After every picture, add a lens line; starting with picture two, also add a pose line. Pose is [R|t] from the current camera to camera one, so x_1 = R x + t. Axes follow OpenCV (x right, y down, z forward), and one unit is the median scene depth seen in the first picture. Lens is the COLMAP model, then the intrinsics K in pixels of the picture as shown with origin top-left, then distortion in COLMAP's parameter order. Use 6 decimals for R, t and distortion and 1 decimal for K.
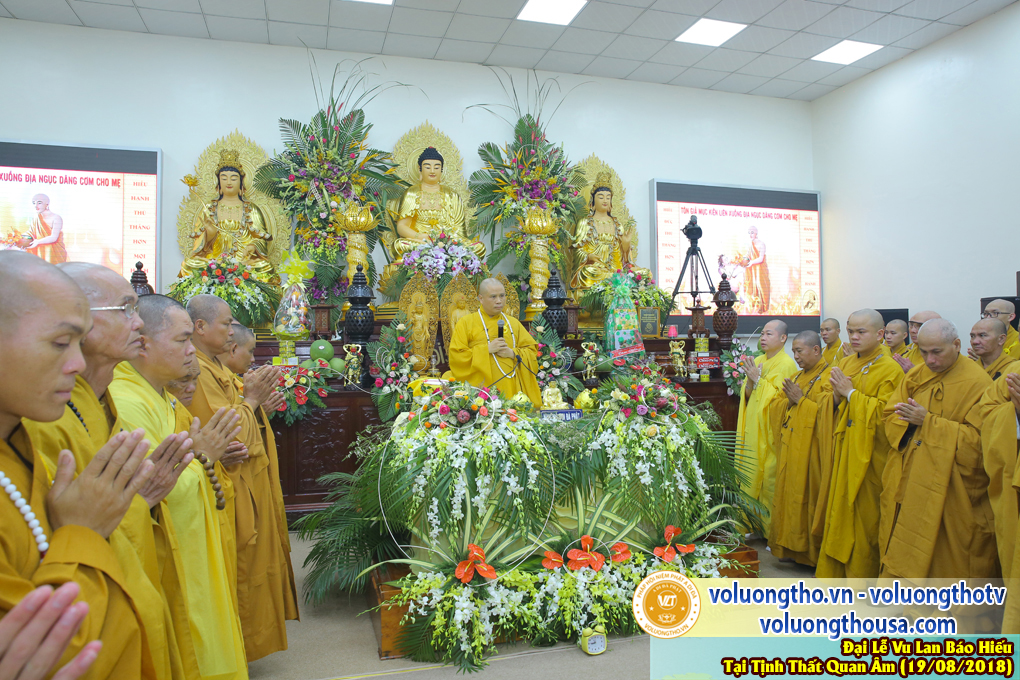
lens RADIAL K [[697.5, 0, 506.4], [0, 697.5, 338.1], [0, 0, 1]] dist [-0.108613, 0.088358]
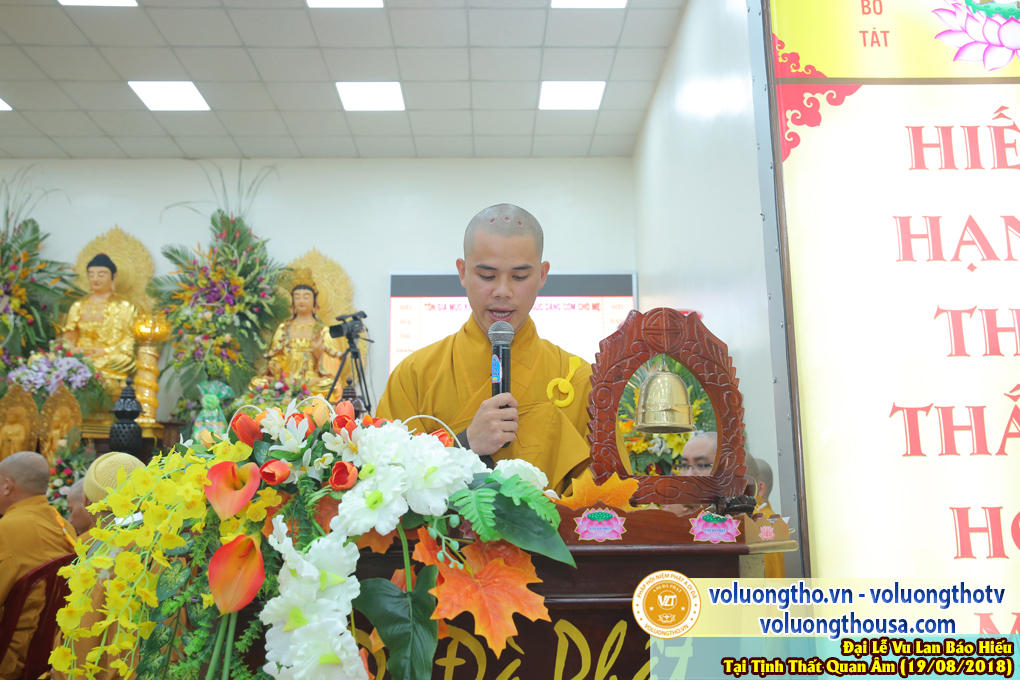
lens RADIAL K [[903.9, 0, 510.0], [0, 903.9, 340.0], [0, 0, 1]] dist [0.002512, 0.001825]
pose [[0.962326, -0.048348, -0.267563, 0.845719], [-0.002415, 0.982505, -0.186222, 0.066224], [0.271886, 0.179852, 0.945374, 0.046301]]
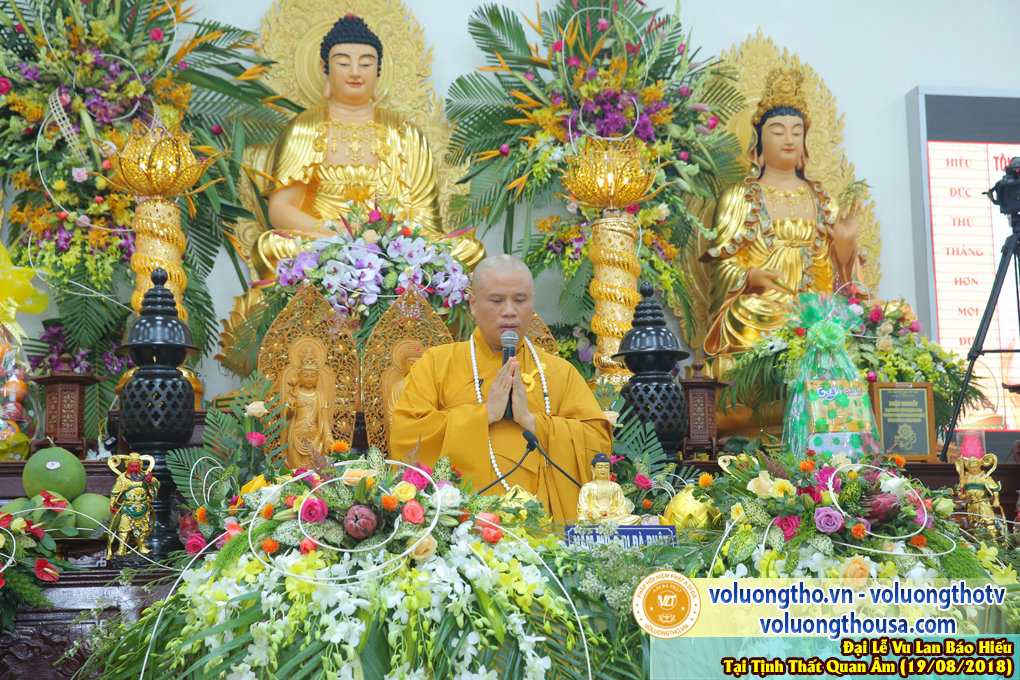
lens RADIAL K [[1760.2, 0, 505.9], [0, 1760.2, 340.6], [0, 0, 1]] dist [0.180400, 0.154791]
pose [[0.998201, -0.021468, -0.055981, 0.042925], [0.012556, 0.987844, -0.154938, 0.090566], [0.058627, 0.153957, 0.986337, 0.000513]]
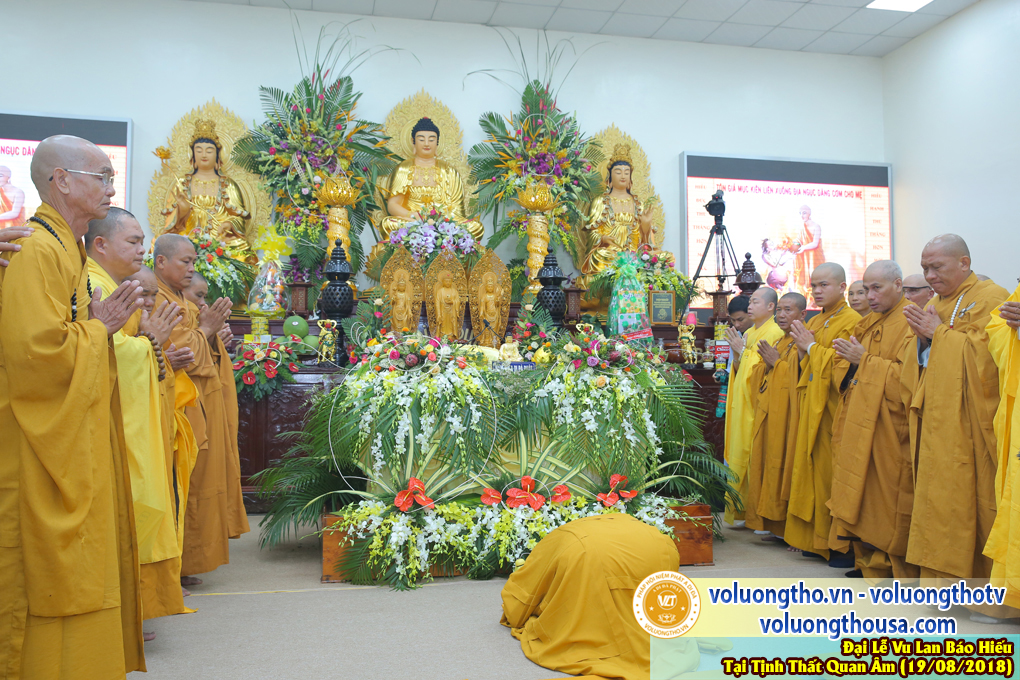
lens RADIAL K [[902.6, 0, 505.5], [0, 902.6, 337.6], [0, 0, 1]] dist [-0.026691, 0.005333]
pose [[0.997414, 0.004572, -0.071730, 0.095058], [-0.007791, 0.998972, -0.044662, 0.074855], [0.071452, 0.045105, 0.996424, -0.182695]]
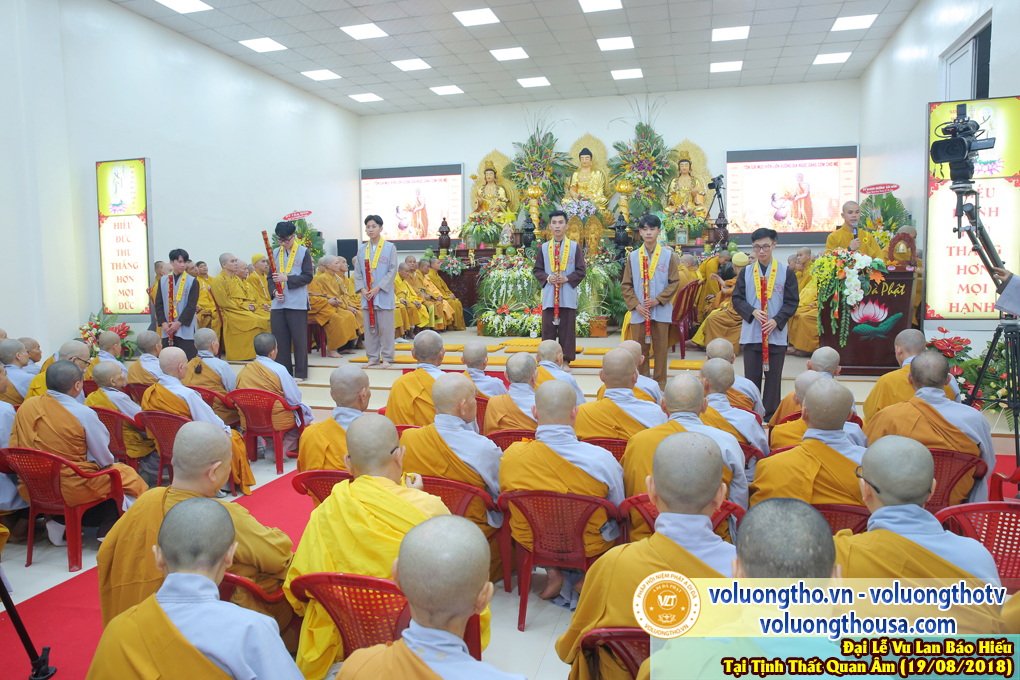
lens RADIAL K [[694.6, 0, 506.5], [0, 694.6, 337.7], [0, 0, 1]] dist [-0.108367, 0.085800]
pose [[0.848337, 0.046308, -0.527428, 0.858725], [0.005160, 0.995397, 0.095695, 0.073131], [0.529432, -0.083903, 0.844193, -0.894901]]
